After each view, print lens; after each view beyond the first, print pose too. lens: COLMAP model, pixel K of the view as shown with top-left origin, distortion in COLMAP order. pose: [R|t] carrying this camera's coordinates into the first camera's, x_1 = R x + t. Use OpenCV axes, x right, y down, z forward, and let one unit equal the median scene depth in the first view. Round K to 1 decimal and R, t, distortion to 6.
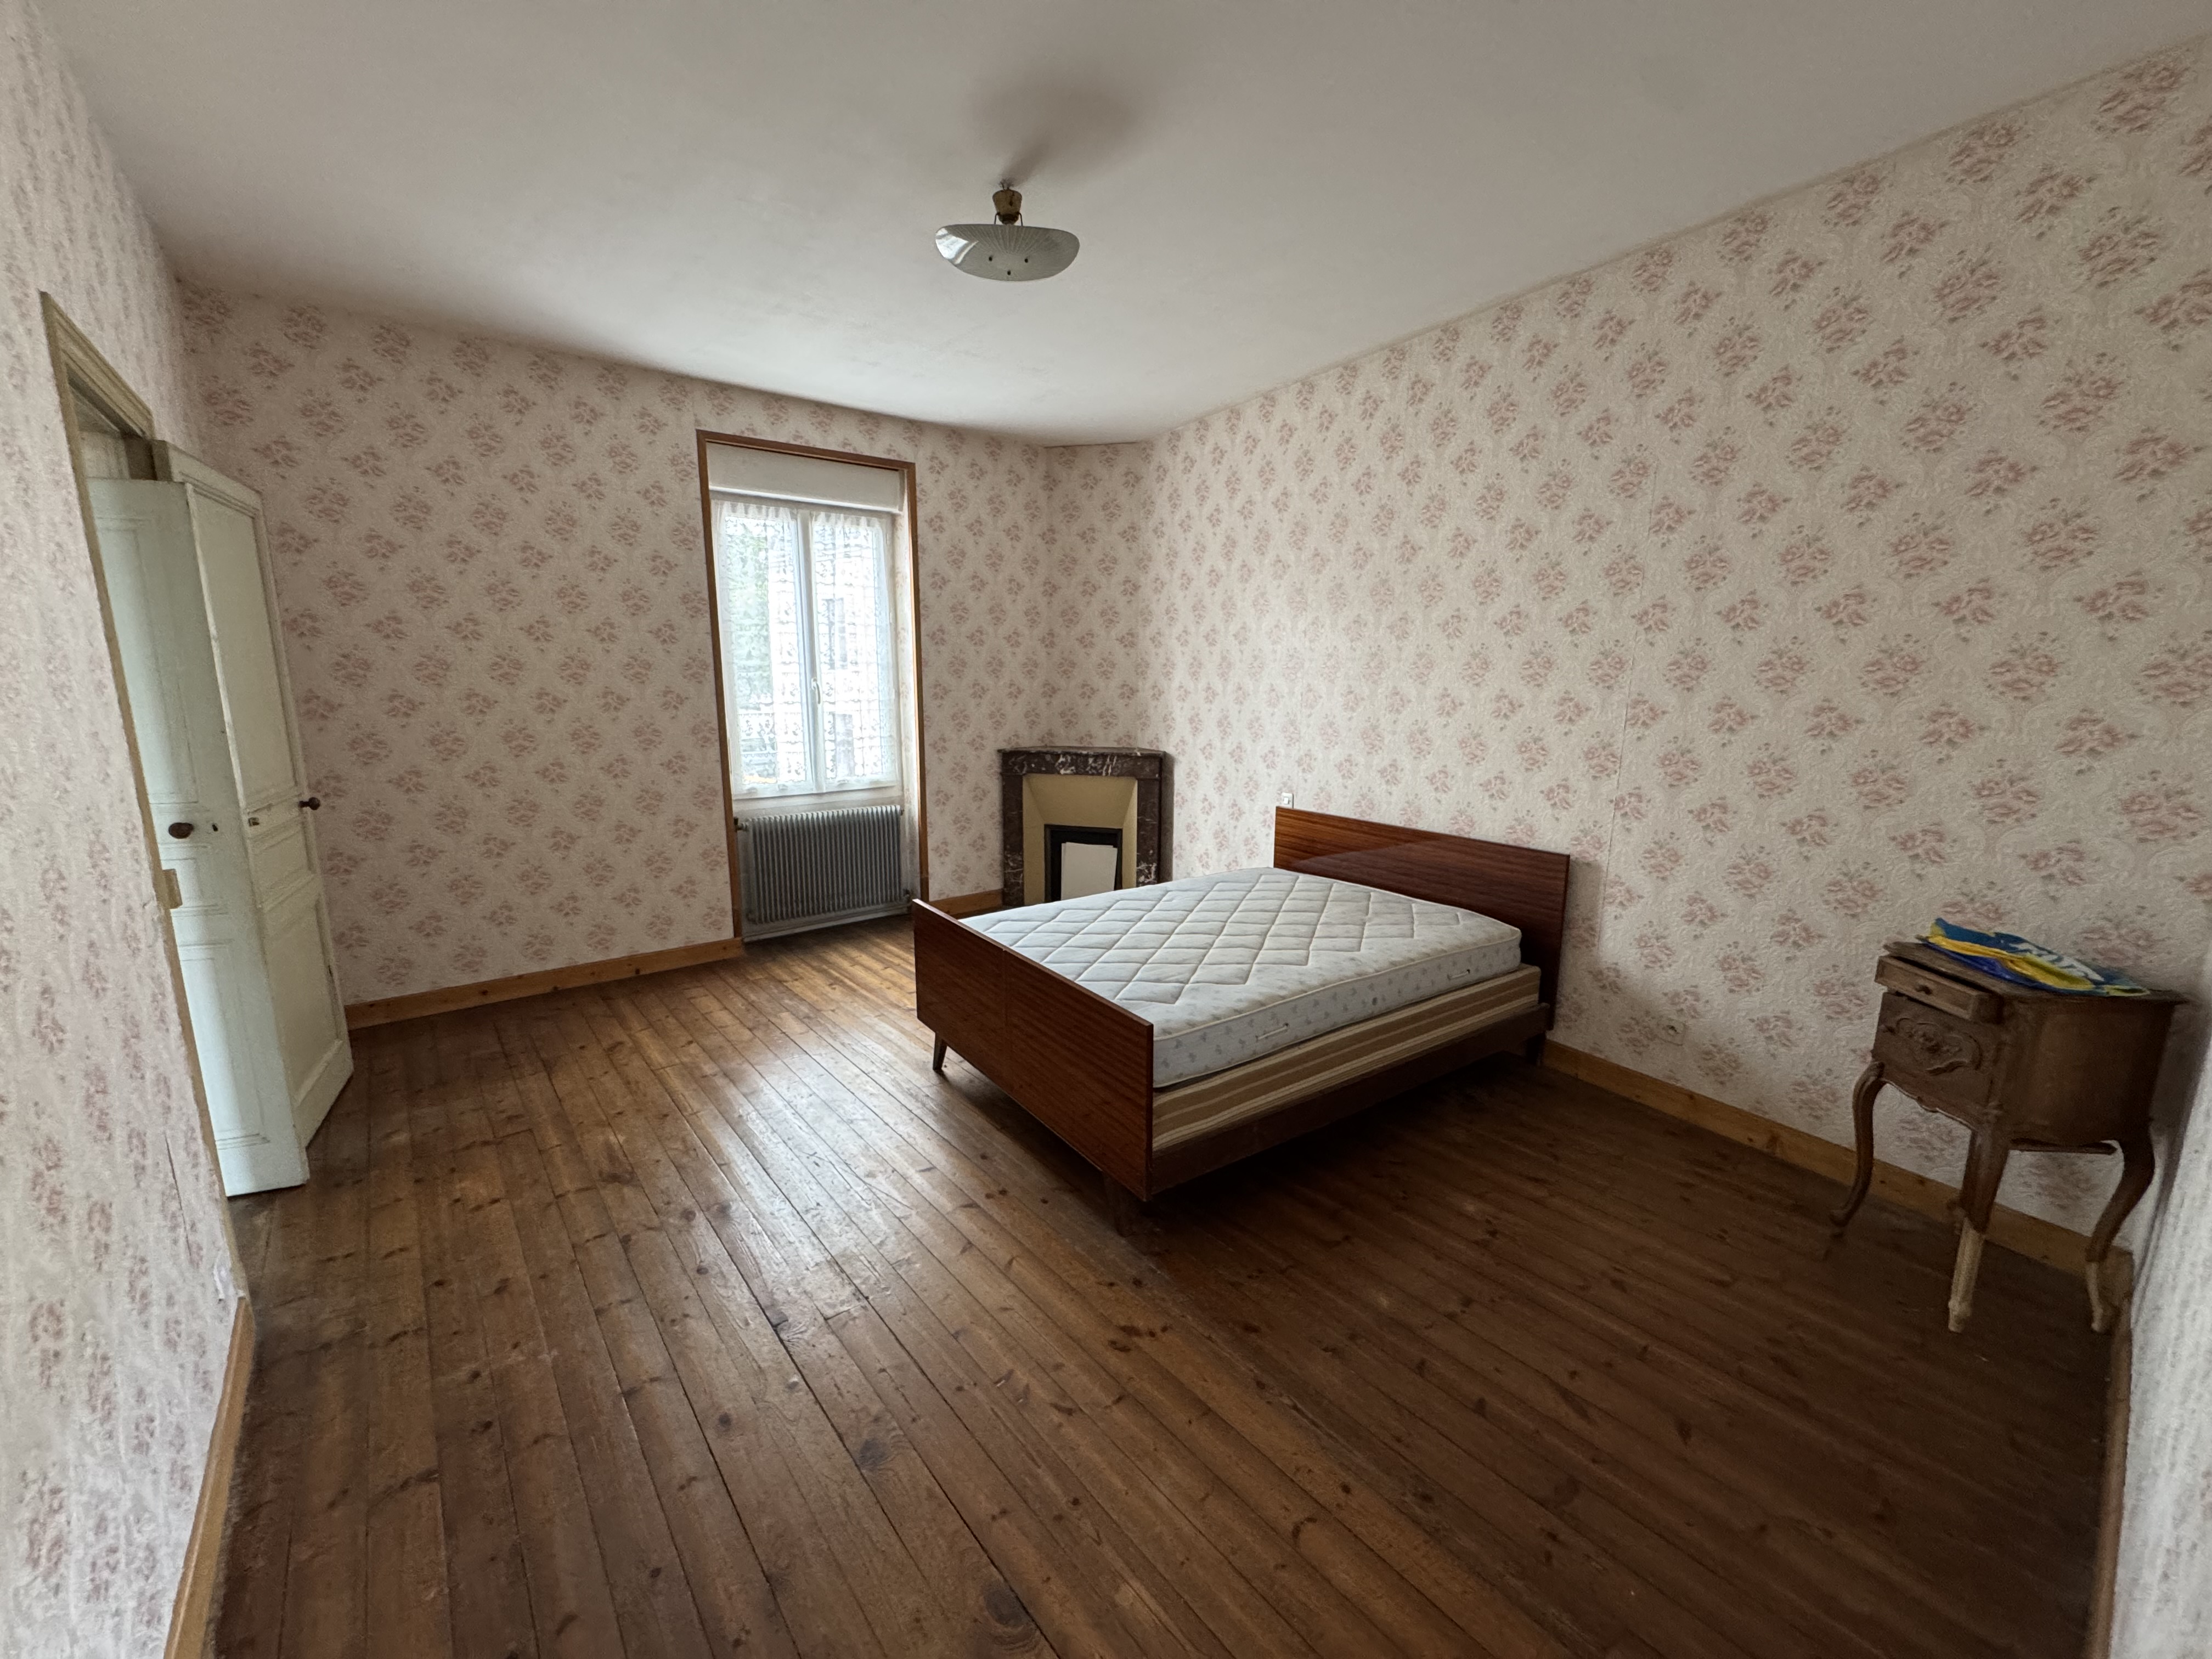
lens RADIAL K [[877.9, 0, 1103.5], [0, 877.9, 834.8], [0, 0, 1]] dist [-0.003800, 0.000704]
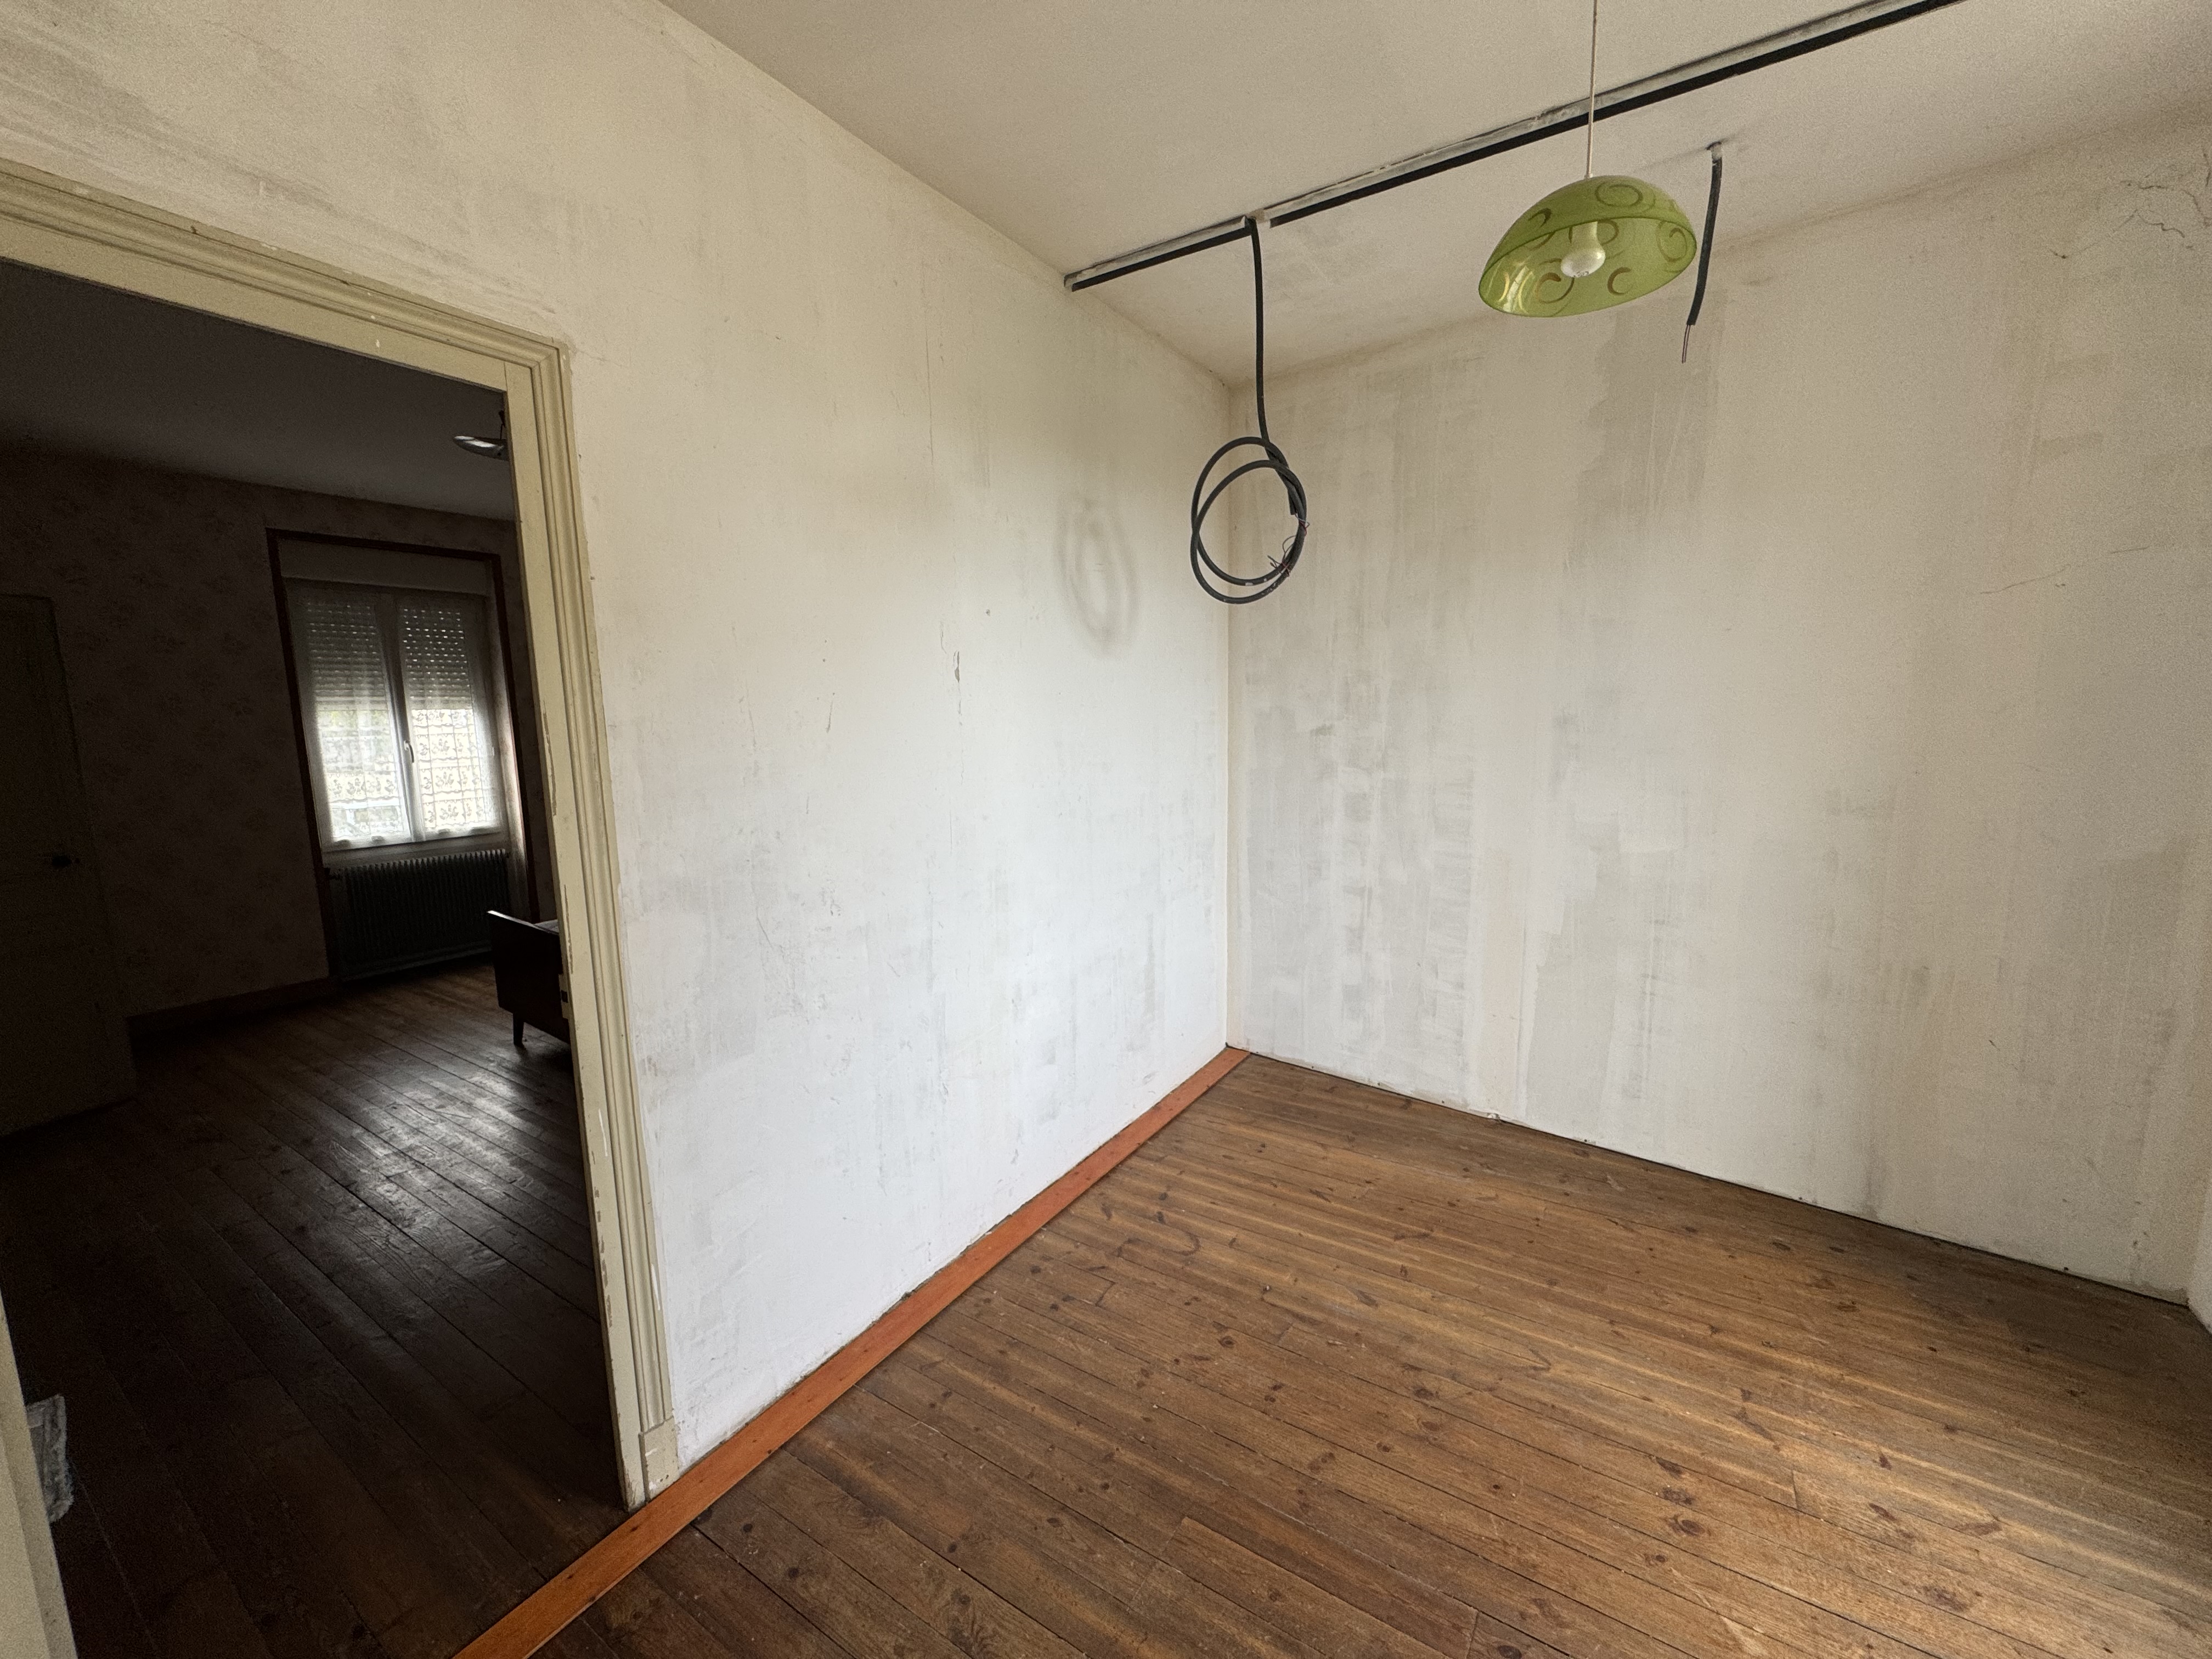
lens RADIAL K [[877.9, 0, 1103.8], [0, 877.9, 833.6], [0, 0, 1]] dist [-0.003800, 0.000704]
pose [[0.952100, -0.064313, 0.298946, 0.200408], [0.078218, 0.996330, -0.034770, 0.056196], [-0.295613, 0.056487, 0.953636, -0.372385]]
